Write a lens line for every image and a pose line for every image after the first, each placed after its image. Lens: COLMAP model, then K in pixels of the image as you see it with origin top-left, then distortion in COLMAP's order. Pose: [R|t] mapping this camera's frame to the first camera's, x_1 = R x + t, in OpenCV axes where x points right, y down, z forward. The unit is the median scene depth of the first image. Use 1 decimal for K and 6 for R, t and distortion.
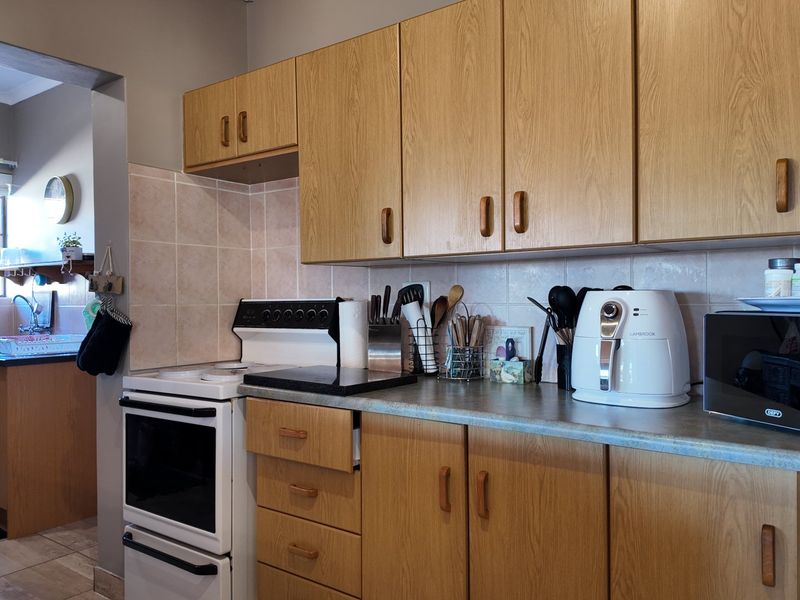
lens RADIAL K [[623.7, 0, 402.6], [0, 623.7, 300.7], [0, 0, 1]] dist [0.078497, -0.100147]
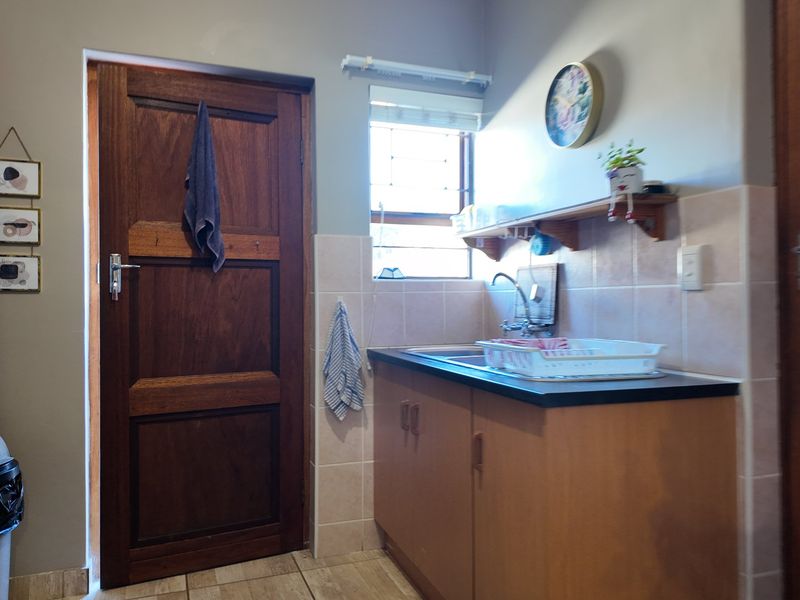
lens RADIAL K [[623.7, 0, 405.0], [0, 623.7, 303.4], [0, 0, 1]] dist [0.078497, -0.100147]
pose [[0.846321, 0.008807, -0.532600, -0.359863], [-0.007465, 0.999961, 0.004674, 0.019837], [0.532620, 0.000020, 0.846354, 0.424631]]
